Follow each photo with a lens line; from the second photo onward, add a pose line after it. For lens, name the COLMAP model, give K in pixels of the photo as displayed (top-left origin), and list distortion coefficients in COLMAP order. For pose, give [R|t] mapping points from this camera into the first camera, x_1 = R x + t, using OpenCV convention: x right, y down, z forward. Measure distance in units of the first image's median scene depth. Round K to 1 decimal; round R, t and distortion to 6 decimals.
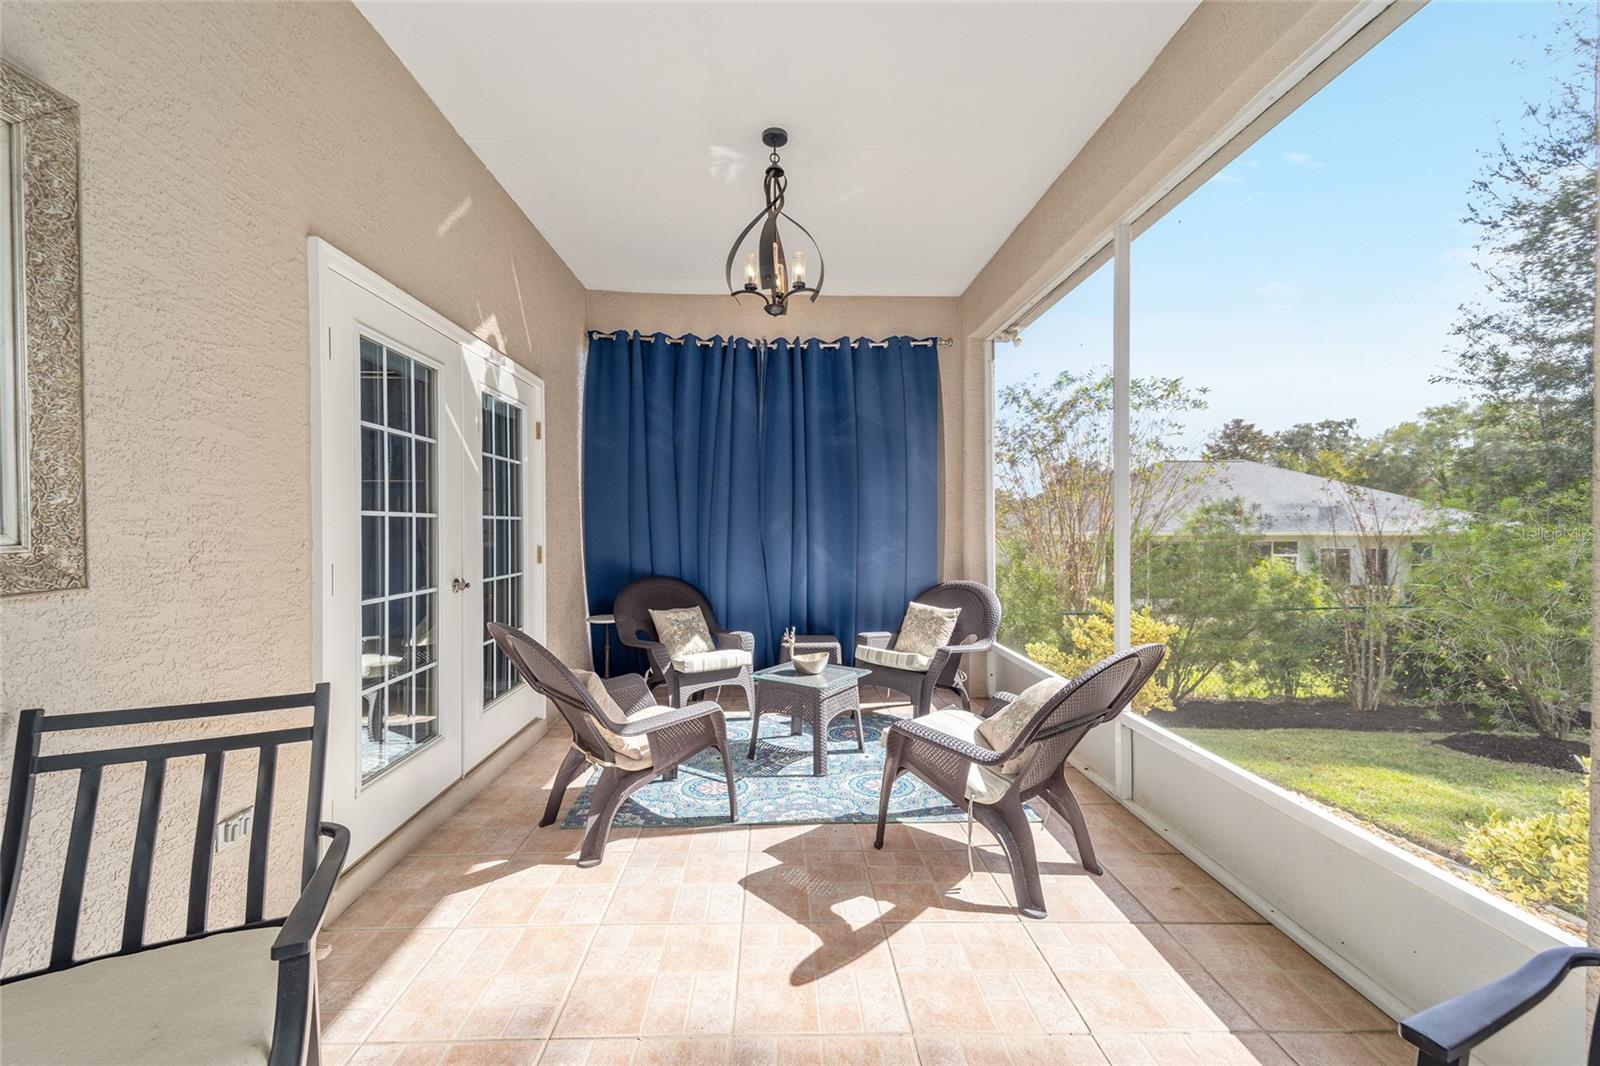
lens RADIAL K [[645.0, 0, 793.7], [0, 645.0, 535.0], [0, 0, 1]] dist [0.034282, -0.000062]
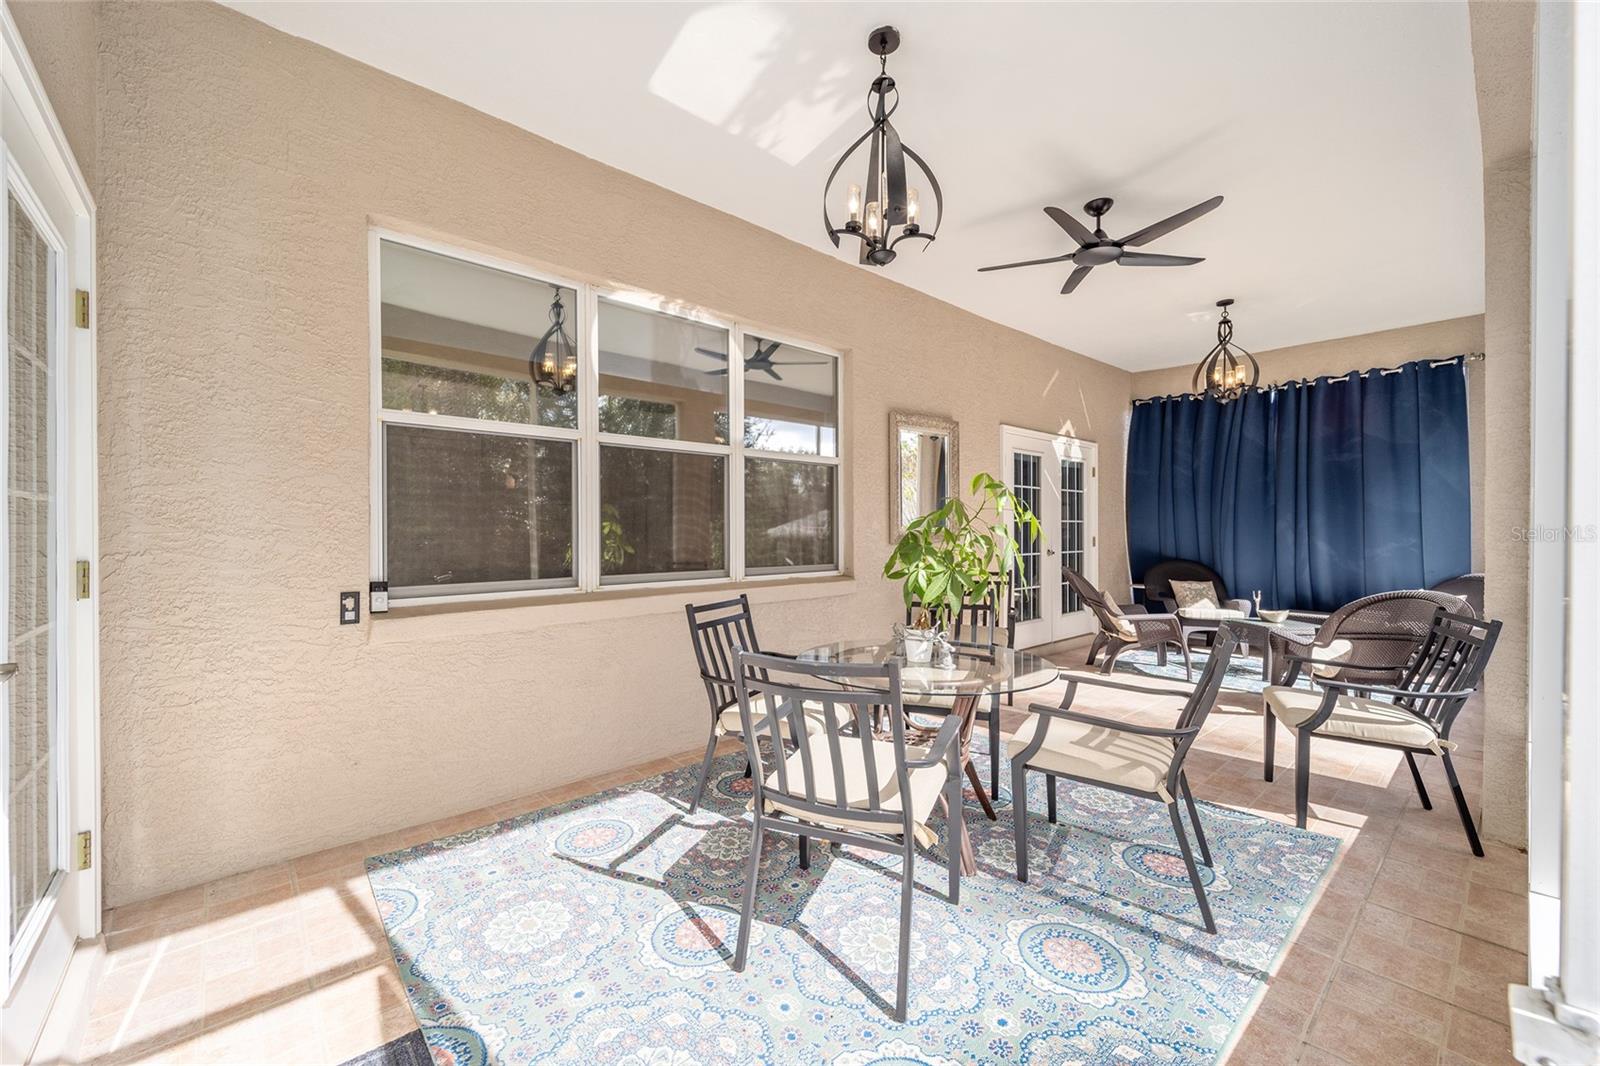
lens RADIAL K [[645.5, 0, 793.2], [0, 645.5, 526.2], [0, 0, 1]] dist [0.010103, -0.000157]
pose [[0.645507, -0.001534, -0.763753, 0.353973], [-0.009890, 0.999897, -0.010368, 0.012347], [0.763690, 0.014246, 0.645425, -0.638833]]
